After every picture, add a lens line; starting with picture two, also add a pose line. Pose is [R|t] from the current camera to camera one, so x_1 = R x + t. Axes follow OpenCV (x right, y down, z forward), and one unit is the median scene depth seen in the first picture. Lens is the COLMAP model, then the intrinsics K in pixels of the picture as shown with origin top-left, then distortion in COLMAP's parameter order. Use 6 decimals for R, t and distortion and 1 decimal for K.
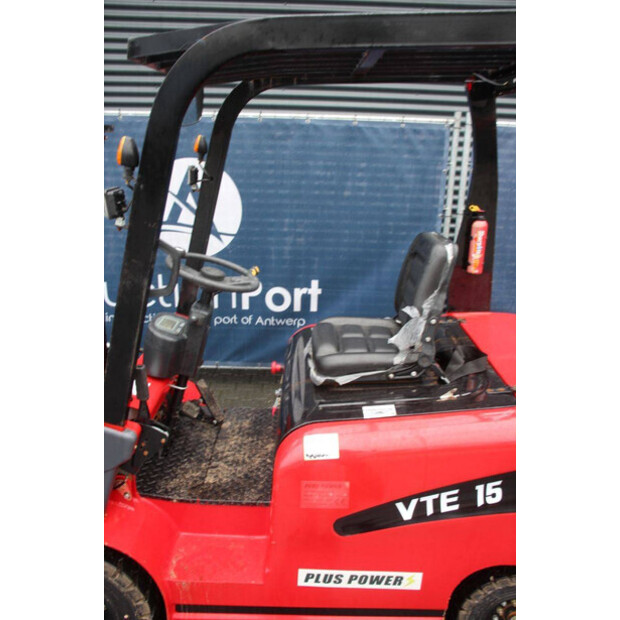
lens RADIAL K [[556.6, 0, 310.0], [0, 556.6, 310.0], [0, 0, 1]] dist [-0.181415, 0.200543]
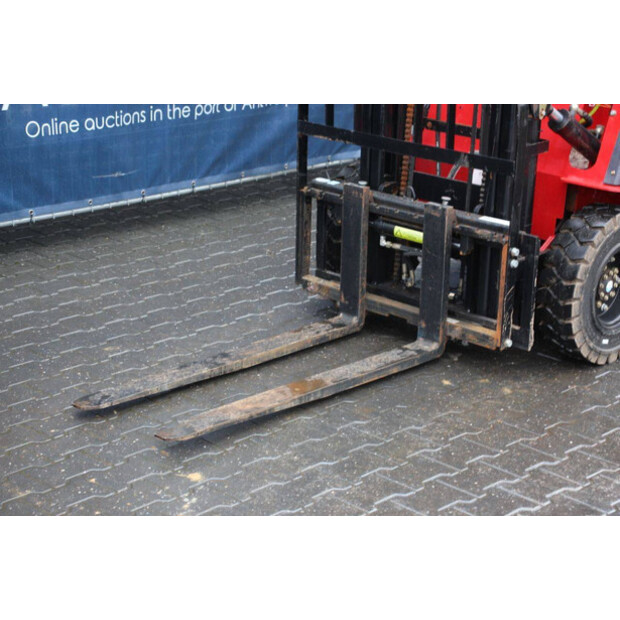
lens RADIAL K [[1364.0, 0, 310.0], [0, 1364.0, 310.0], [0, 0, 1]] dist [0.358364, 0.297354]
pose [[0.705625, -0.228656, 0.670679, -2.726169], [0.198876, 0.972367, 0.122273, 0.169720], [-0.680104, 0.047103, 0.731601, -0.582239]]
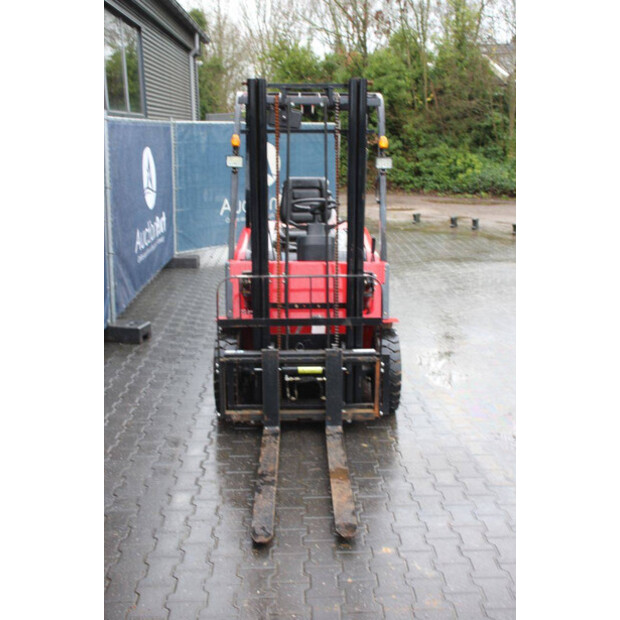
lens RADIAL K [[703.3, 0, 310.0], [0, 703.3, 310.0], [0, 0, 1]] dist [-0.010535, 0.027509]
pose [[-0.009345, -0.266391, 0.963820, -2.985890], [0.292074, 0.921102, 0.257416, -0.417557], [-0.956350, 0.283912, 0.069198, 1.068628]]
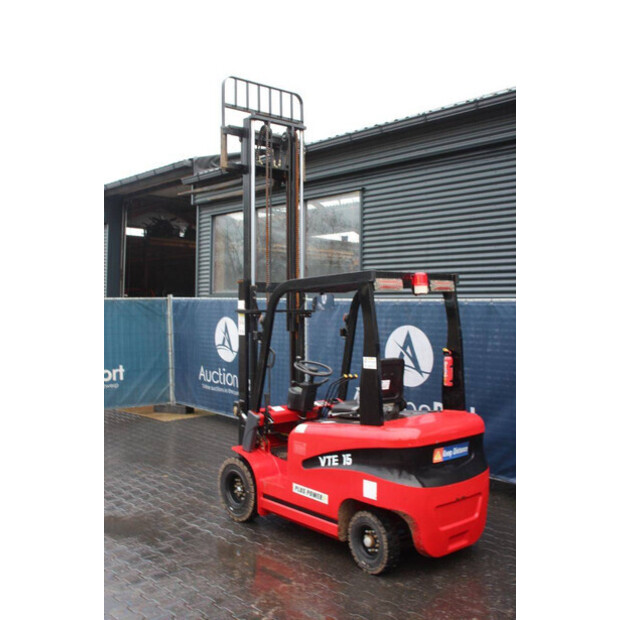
lens RADIAL K [[661.0, 0, 299.2], [0, 661.0, 310.2], [0, 0, 1]] dist [-0.021909, -0.004280]
pose [[0.649987, -0.014667, -0.759804, 2.265909], [-0.213430, 0.956050, -0.201038, 0.324021], [0.729359, 0.292837, 0.618289, -1.056419]]
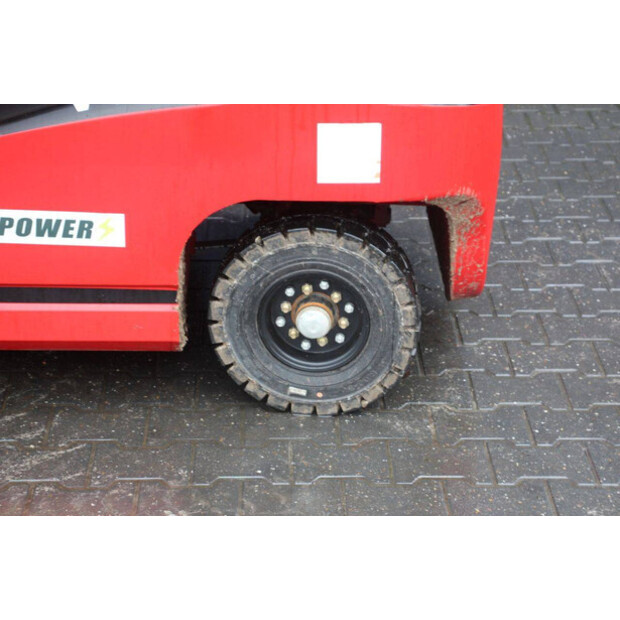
lens RADIAL K [[1462.8, 0, 310.0], [0, 1462.8, 310.0], [0, 0, 1]] dist [0.421320, 0.300710]
pose [[0.999768, -0.014492, 0.015936, 0.384941], [0.011351, 0.983227, 0.182032, 0.294885], [-0.018306, -0.181809, 0.983163, -0.633823]]
